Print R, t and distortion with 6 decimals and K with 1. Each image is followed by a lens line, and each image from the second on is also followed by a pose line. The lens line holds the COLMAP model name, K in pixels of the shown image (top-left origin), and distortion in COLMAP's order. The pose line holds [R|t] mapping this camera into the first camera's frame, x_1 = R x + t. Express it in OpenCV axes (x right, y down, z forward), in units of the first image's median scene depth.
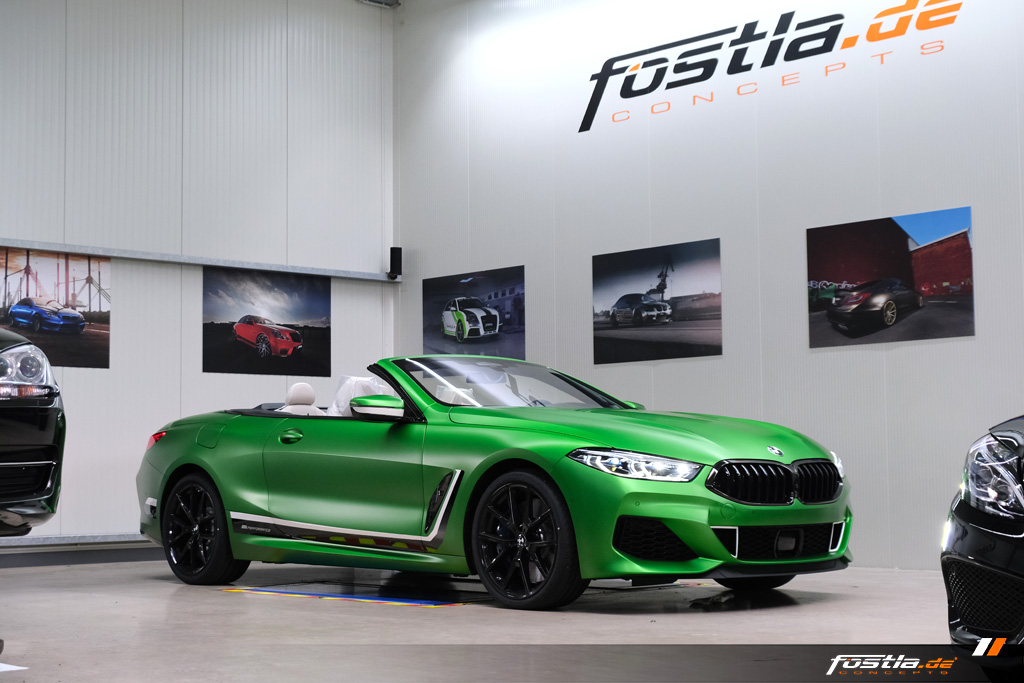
lens RADIAL K [[1644.0, 0, 512.0], [0, 1644.0, 341.5], [0, 0, 1]] dist [0.001034, 0.033618]
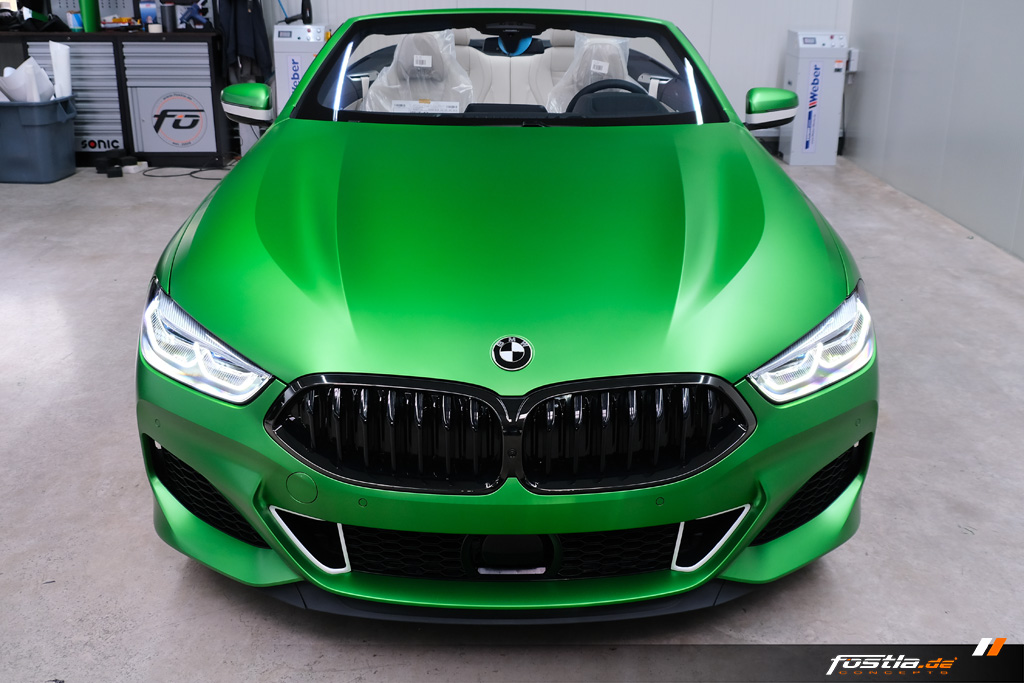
lens RADIAL K [[997.0, 0, 535.0], [0, 997.0, 320.7], [0, 0, 1]] dist [-0.051591, 0.001908]
pose [[0.759185, 0.237928, -0.605829, 0.205141], [0.029178, 0.917415, 0.396861, -0.027654], [0.650221, -0.318967, 0.689545, 0.533614]]
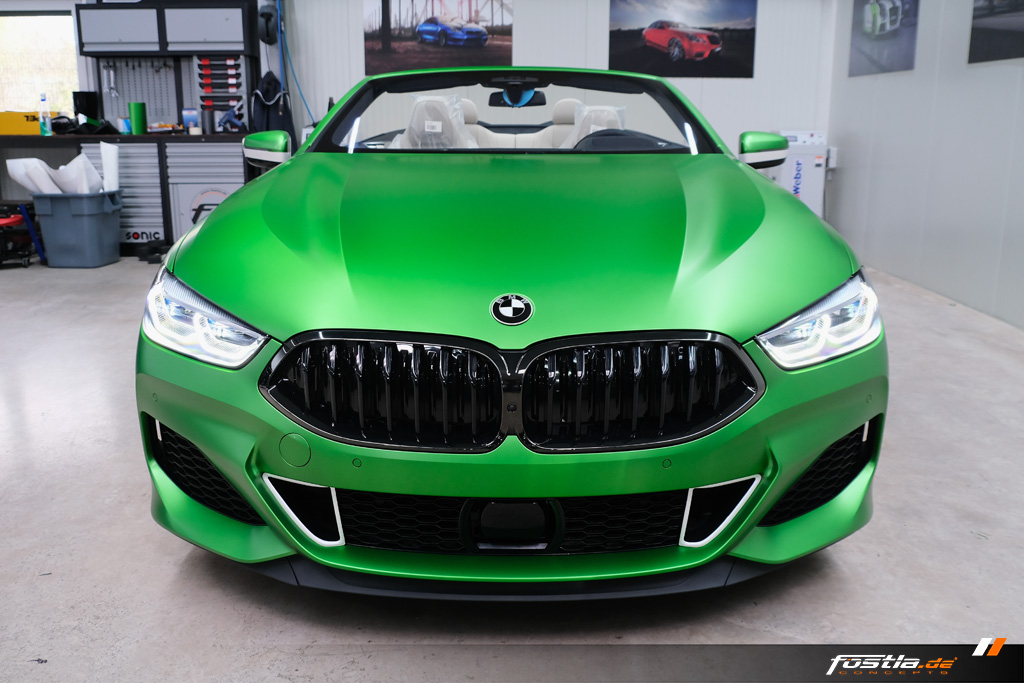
lens RADIAL K [[904.6, 0, 512.0], [0, 904.6, 341.5], [0, 0, 1]] dist [-0.051394, 0.006781]
pose [[0.739504, 0.173069, -0.650524, 0.199508], [0.041433, 0.952849, 0.300601, 0.003744], [0.671876, -0.249249, 0.697465, 0.540015]]
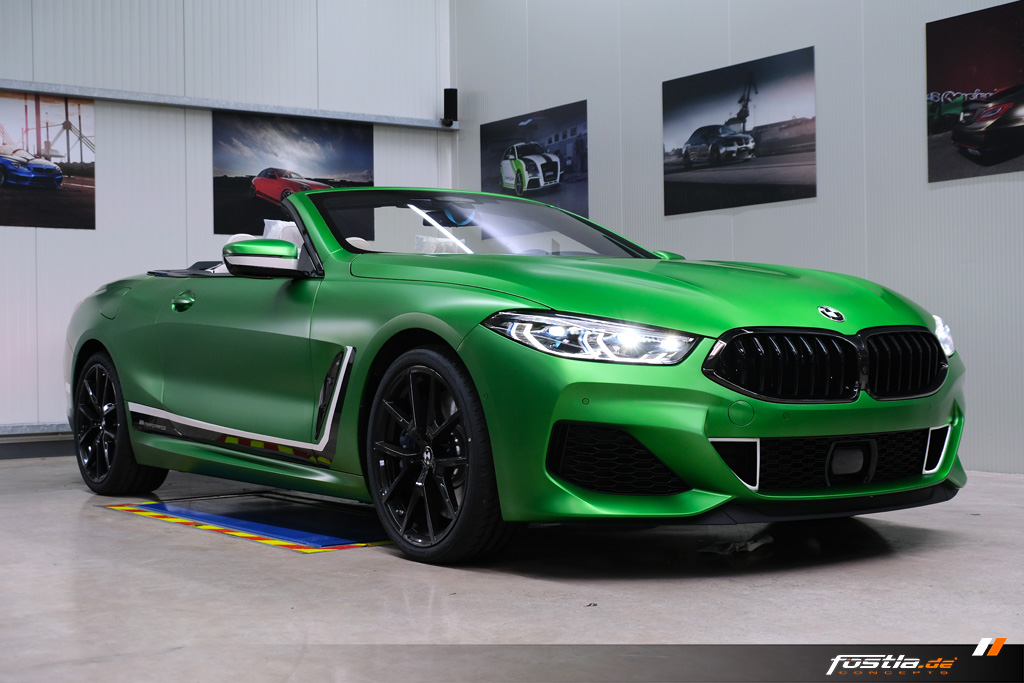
lens RADIAL K [[1450.1, 0, 512.0], [0, 1450.1, 341.5], [0, 0, 1]] dist [-0.009259, 0.155300]
pose [[0.991229, -0.005059, -0.132058, 0.072891], [0.015043, 0.997091, 0.074720, 0.022236], [0.131296, -0.076051, 0.988422, 0.286919]]
